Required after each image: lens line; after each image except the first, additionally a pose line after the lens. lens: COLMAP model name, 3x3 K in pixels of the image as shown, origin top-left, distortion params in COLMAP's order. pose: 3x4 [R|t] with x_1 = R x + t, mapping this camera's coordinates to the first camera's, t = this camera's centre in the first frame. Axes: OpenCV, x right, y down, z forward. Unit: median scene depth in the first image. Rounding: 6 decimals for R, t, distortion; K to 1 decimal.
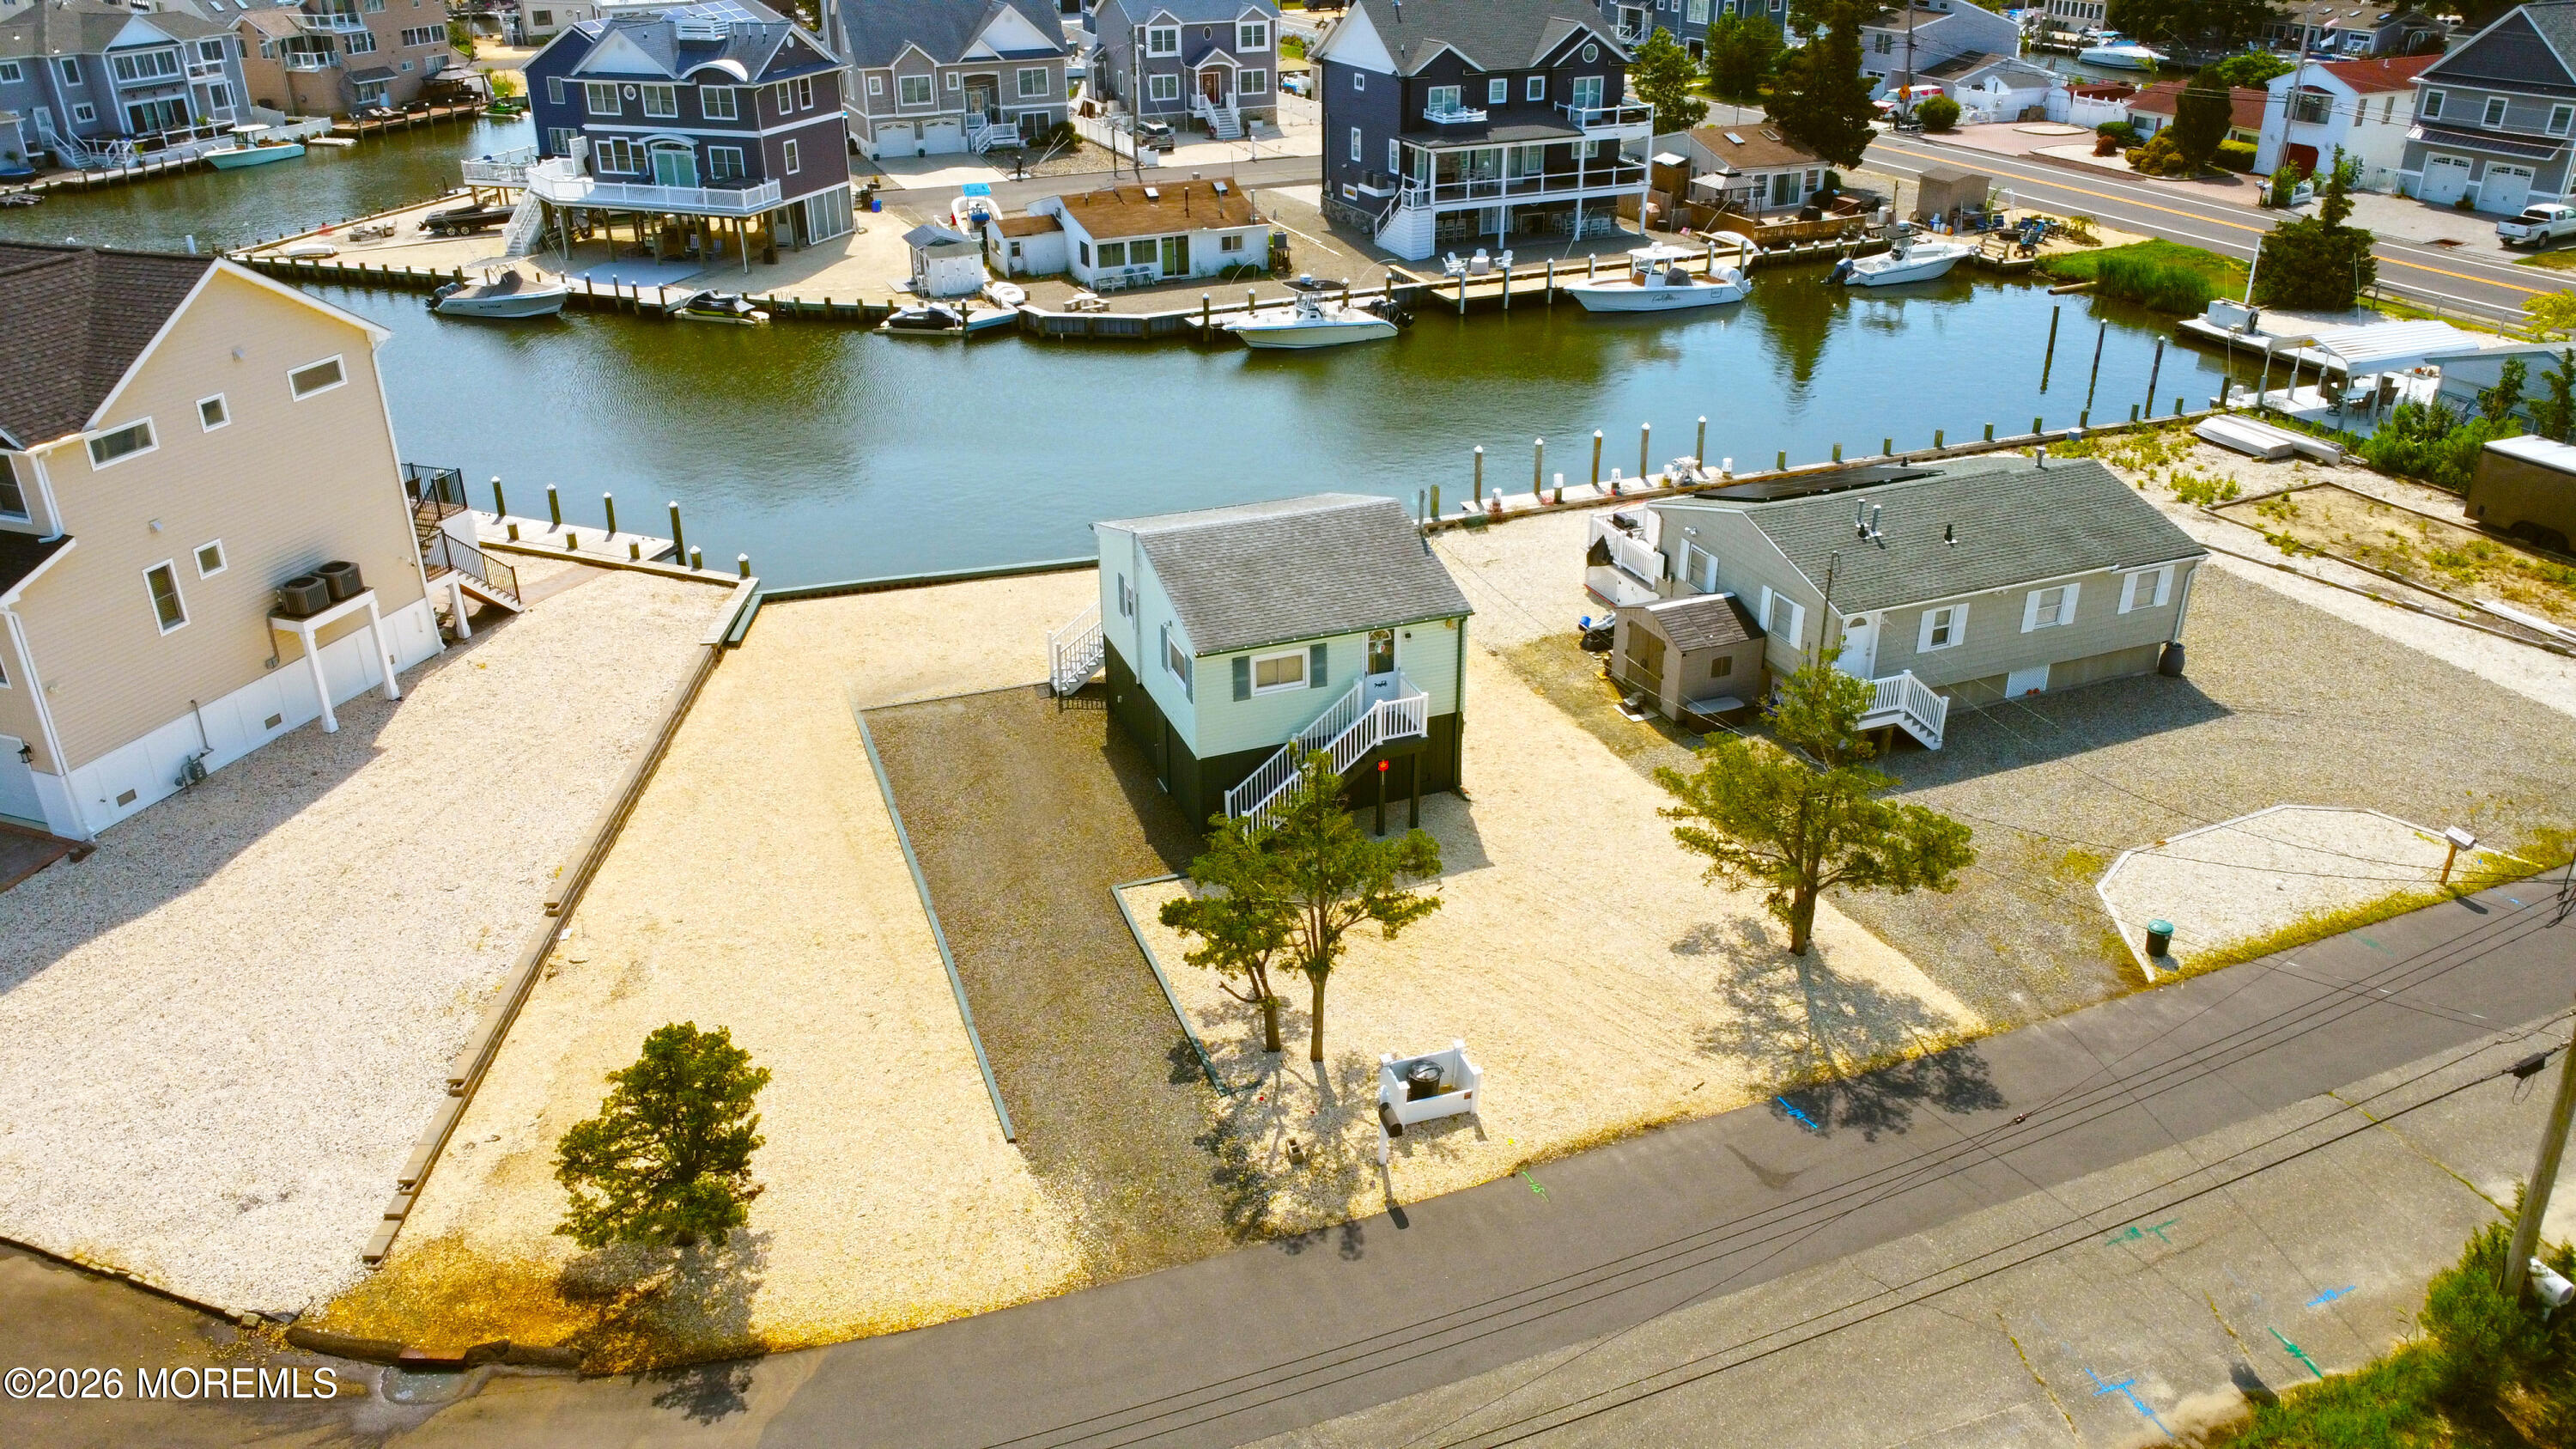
lens RADIAL K [[1854.6, 0, 1288.0], [0, 1854.6, 724.5], [0, 0, 1]] dist [-0.030916, 0.001451]
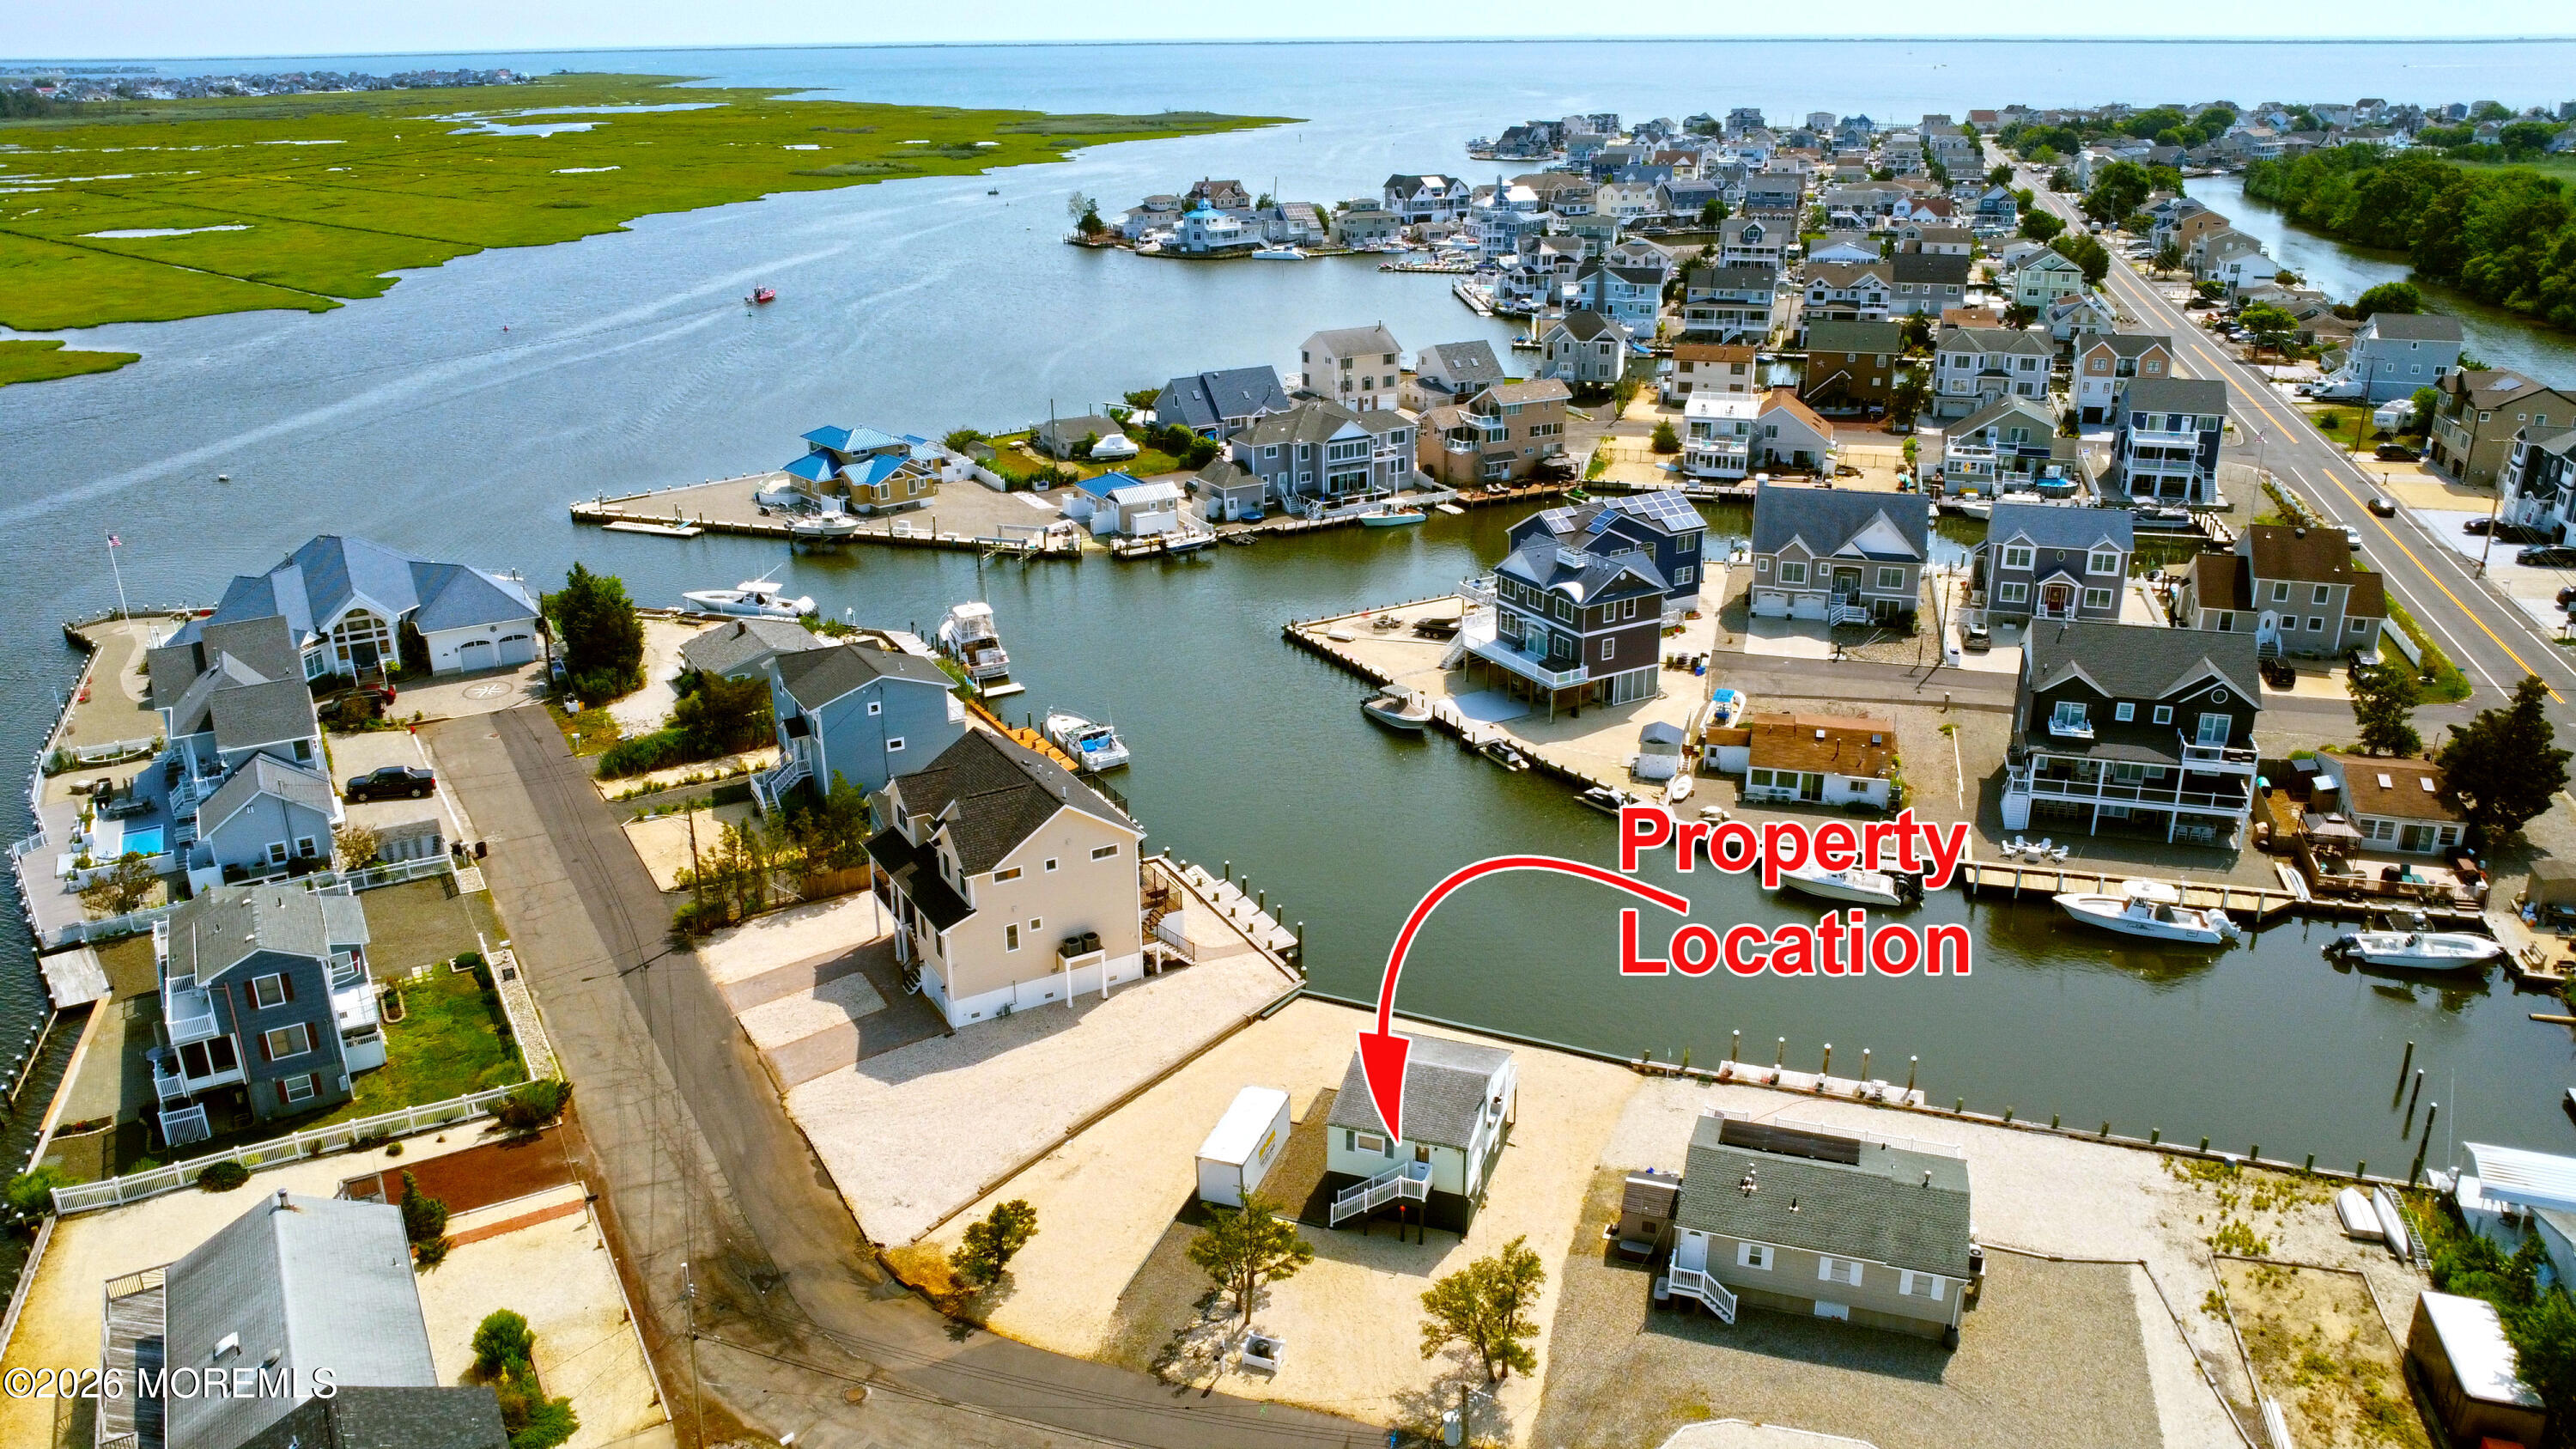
lens RADIAL K [[1854.6, 0, 1288.0], [0, 1854.6, 724.5], [0, 0, 1]] dist [-0.030916, 0.001451]
pose [[0.765110, 0.226648, -0.602692, 0.993485], [-0.278170, 0.960498, 0.008071, -0.438678], [0.580714, 0.161475, 0.797933, -0.701597]]
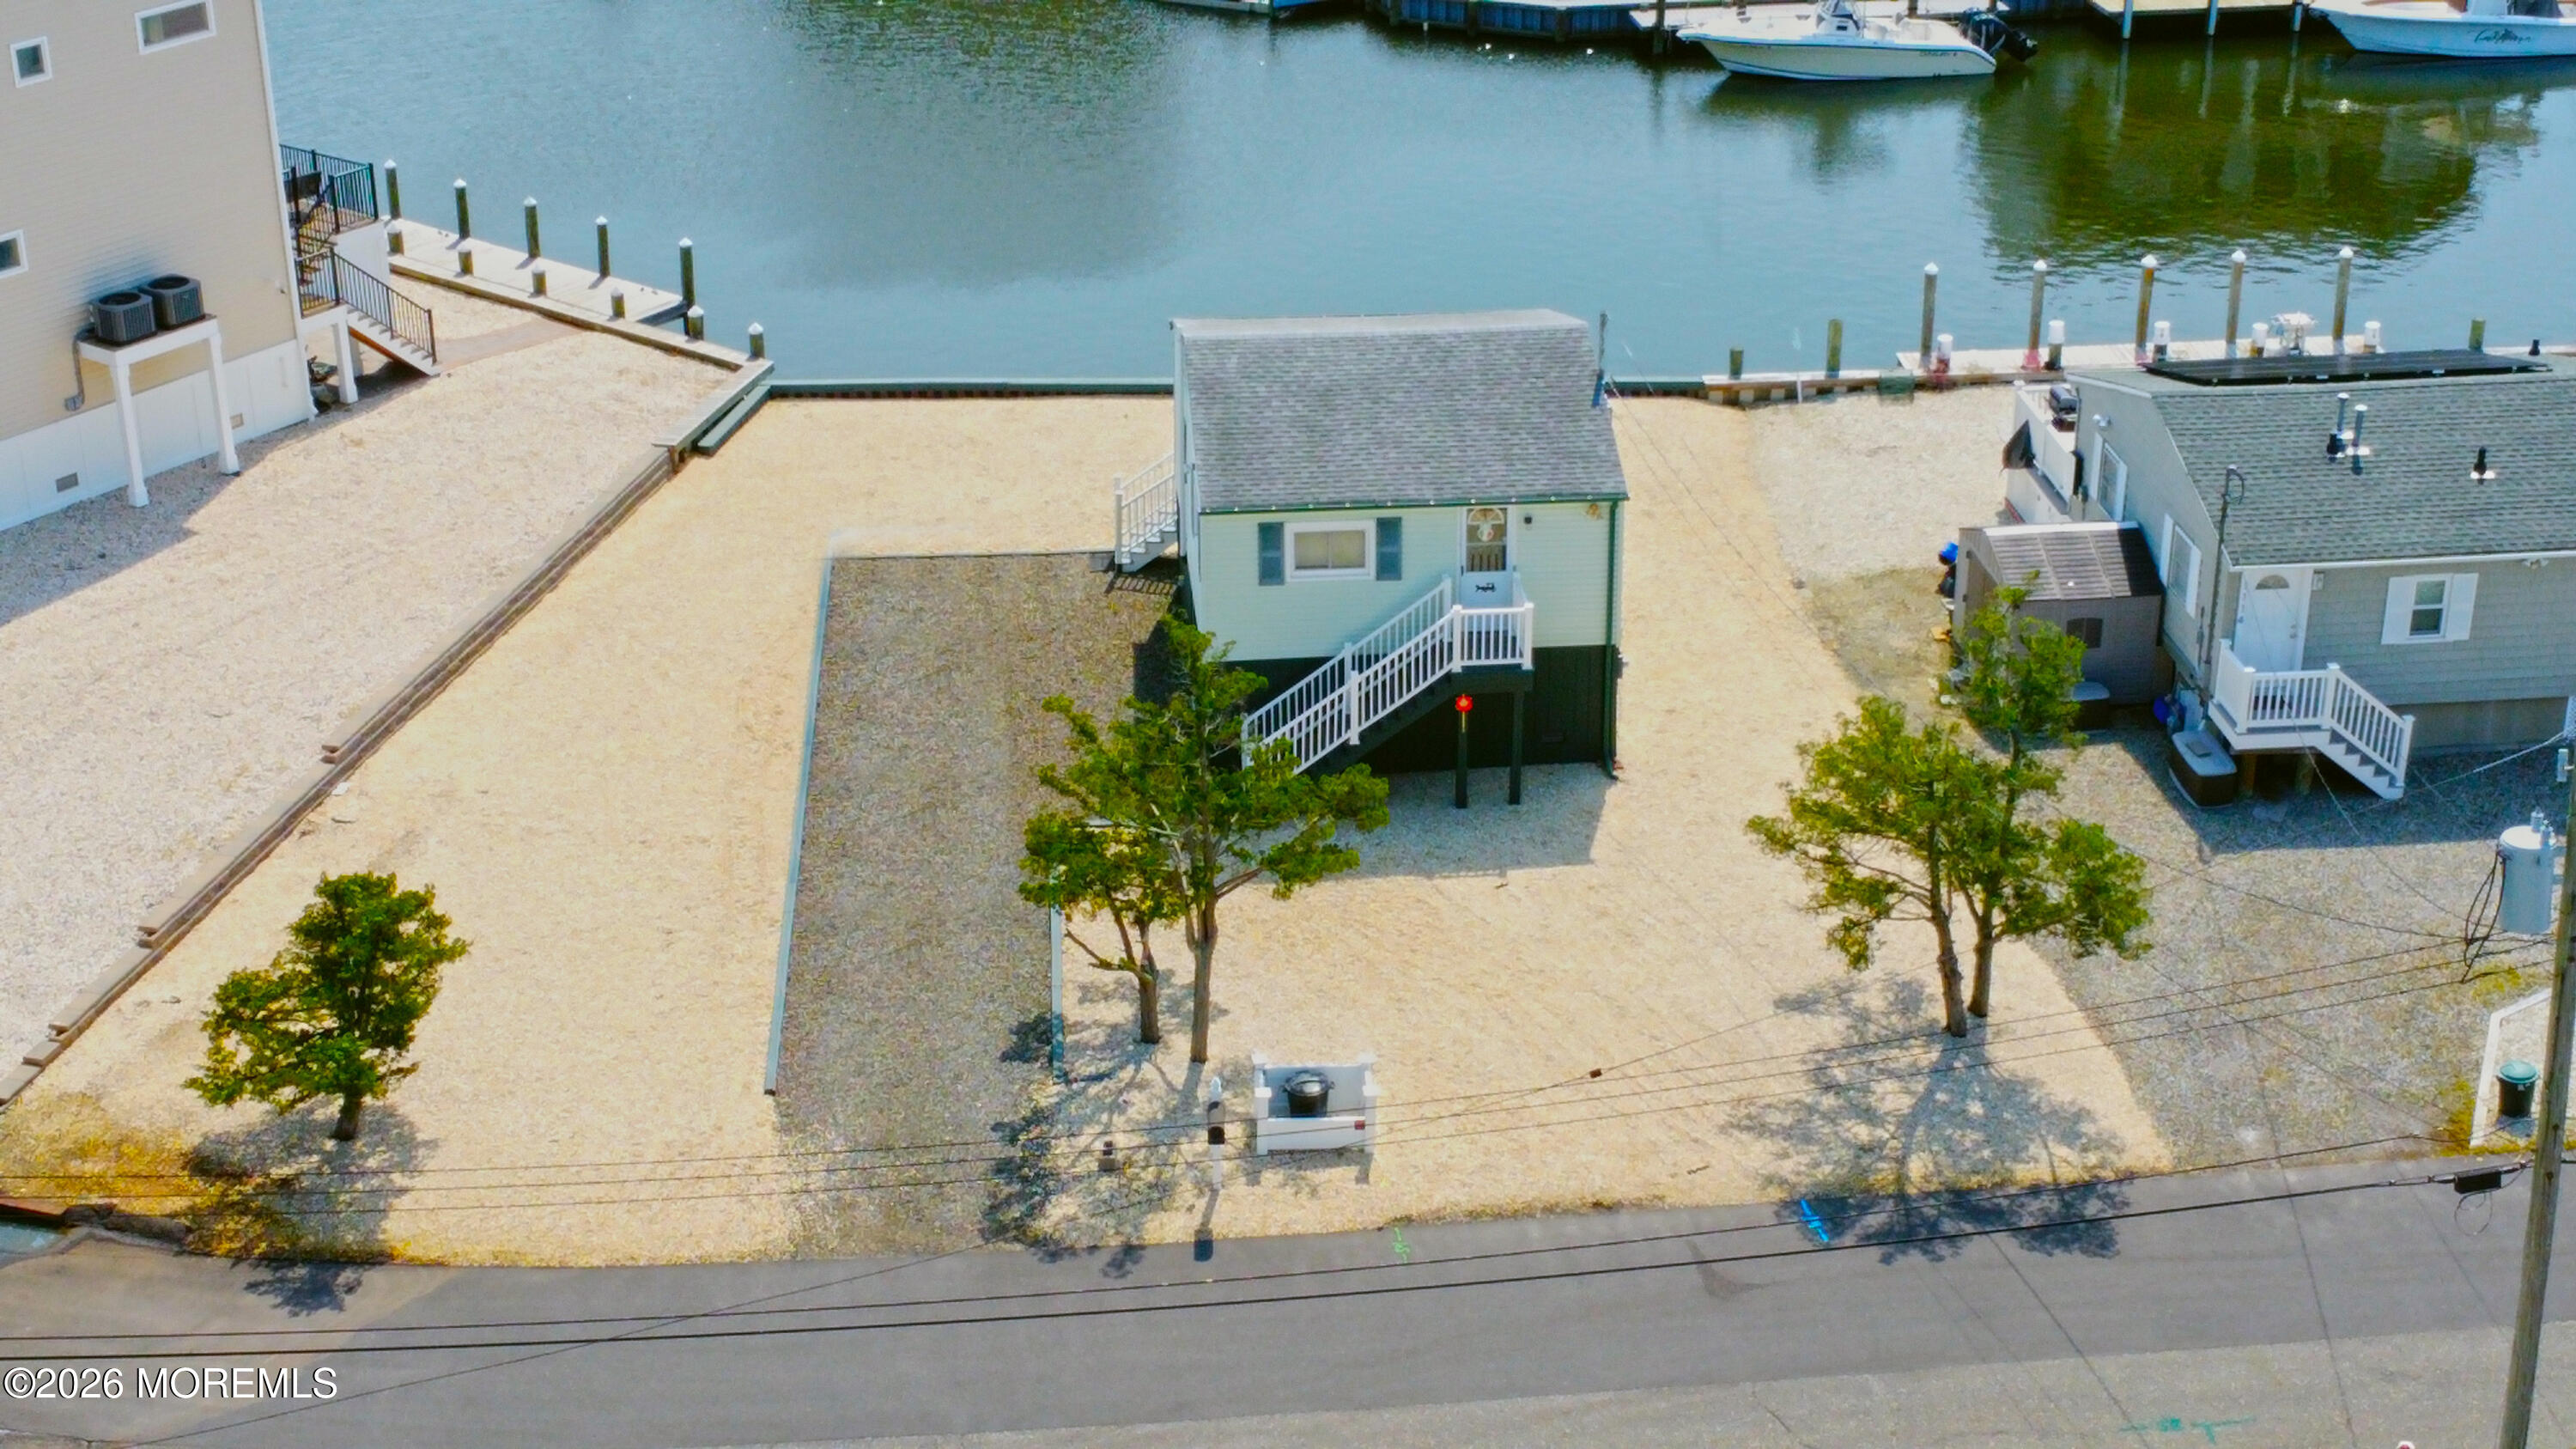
lens RADIAL K [[3719.8, 0, 1288.0], [0, 3719.8, 724.5], [0, 0, 1]] dist [-0.043677, 0.147190]
pose [[0.960673, 0.118810, -0.250981, 0.324208], [-0.121884, 0.992539, 0.003319, 0.032105], [0.249502, 0.027402, 0.967986, -0.337288]]
